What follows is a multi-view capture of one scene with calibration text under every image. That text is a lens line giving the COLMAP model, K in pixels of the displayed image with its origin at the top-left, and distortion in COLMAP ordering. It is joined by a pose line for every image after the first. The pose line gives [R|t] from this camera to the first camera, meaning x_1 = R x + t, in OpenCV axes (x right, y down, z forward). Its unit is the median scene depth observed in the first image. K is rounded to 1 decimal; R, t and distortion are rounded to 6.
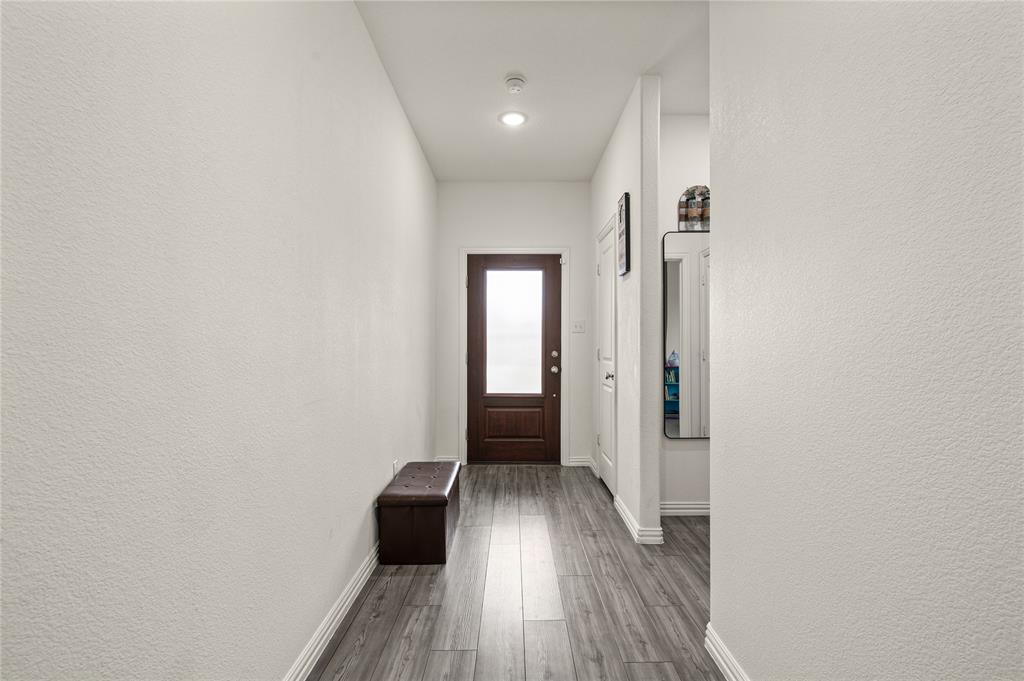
lens RADIAL K [[466.0, 0, 512.5], [0, 466.0, 340.9], [0, 0, 1]] dist [0.000212, 0.000003]
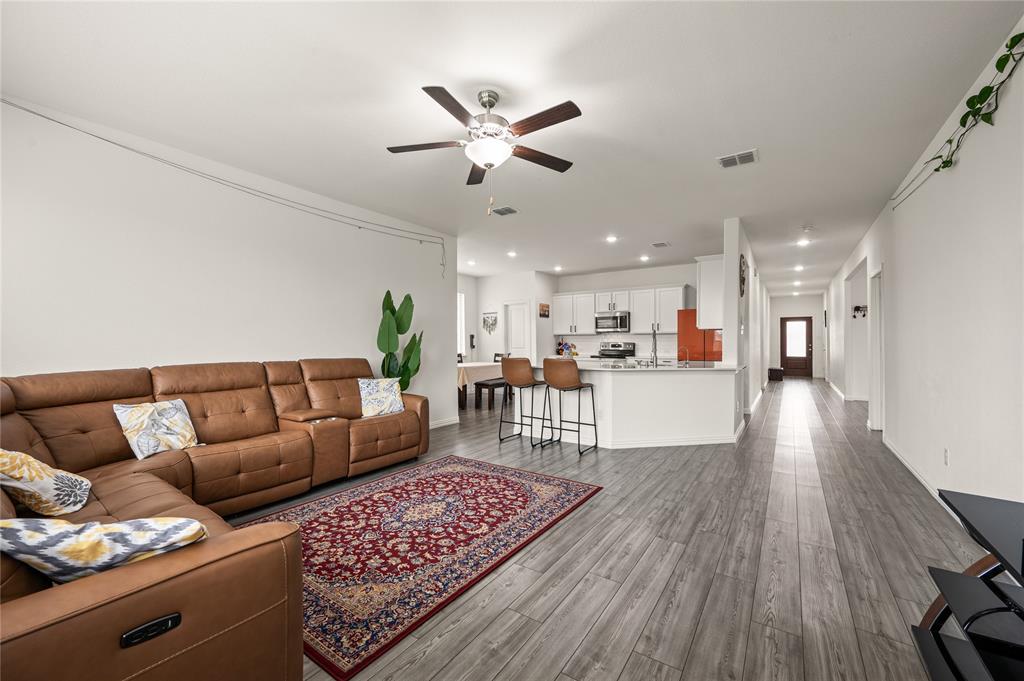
lens RADIAL K [[403.7, 0, 515.1], [0, 403.7, 343.0], [0, 0, 1]] dist [0.000154, 0.000022]
pose [[0.834351, -0.003608, -0.551222, -0.086934], [0.003345, 0.999993, -0.001482, 0.009453], [0.551223, -0.000607, 0.834357, -2.730774]]
